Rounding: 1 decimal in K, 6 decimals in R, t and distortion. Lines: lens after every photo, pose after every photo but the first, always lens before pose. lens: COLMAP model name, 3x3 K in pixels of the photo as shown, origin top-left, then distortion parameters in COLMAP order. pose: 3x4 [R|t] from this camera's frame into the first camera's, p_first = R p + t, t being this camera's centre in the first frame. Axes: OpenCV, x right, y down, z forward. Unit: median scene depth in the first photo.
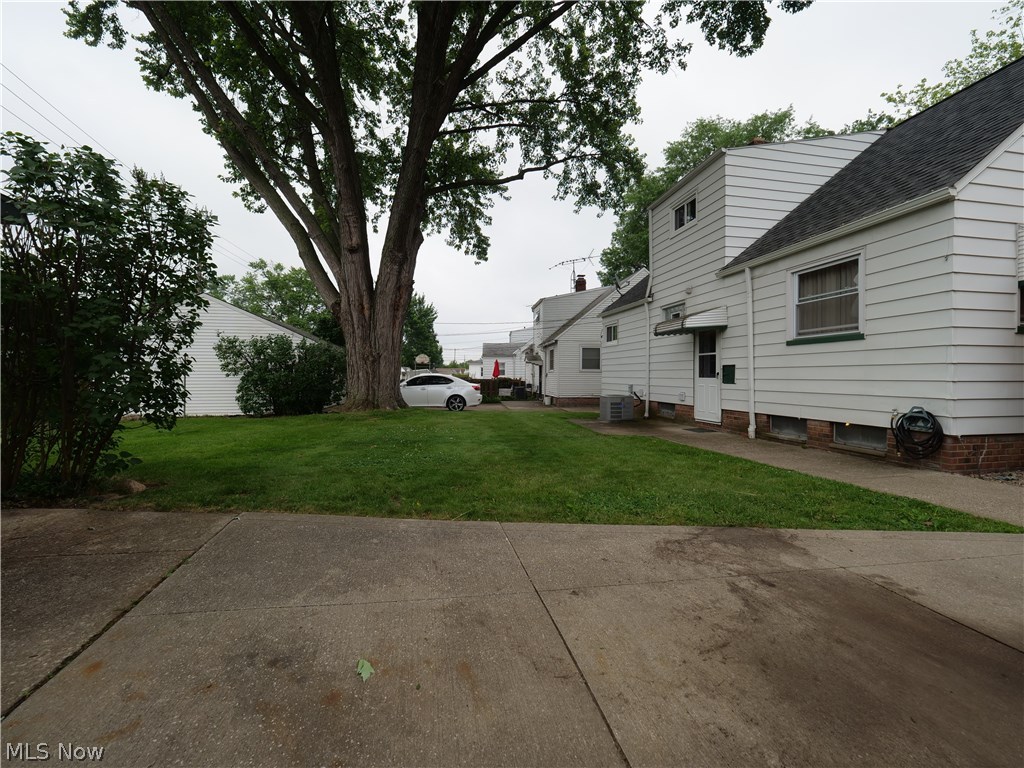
lens RADIAL K [[430.0, 0, 512.0], [0, 430.0, 384.0], [0, 0, 1]] dist [-0.007441, 0.000239]
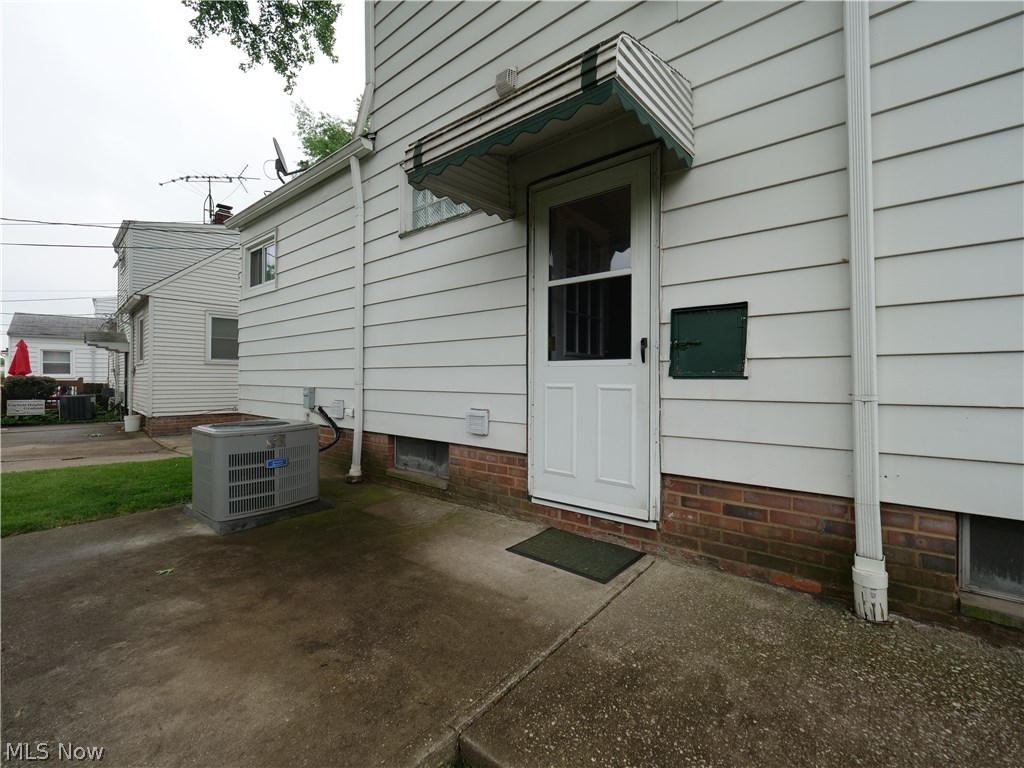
lens RADIAL K [[430.0, 0, 512.0], [0, 430.0, 384.0], [0, 0, 1]] dist [-0.007441, 0.000239]
pose [[0.762996, 0.000554, 0.646403, 0.191919], [0.006554, 0.999942, -0.008593, 0.003075], [-0.646370, 0.010793, 0.762948, 0.682156]]
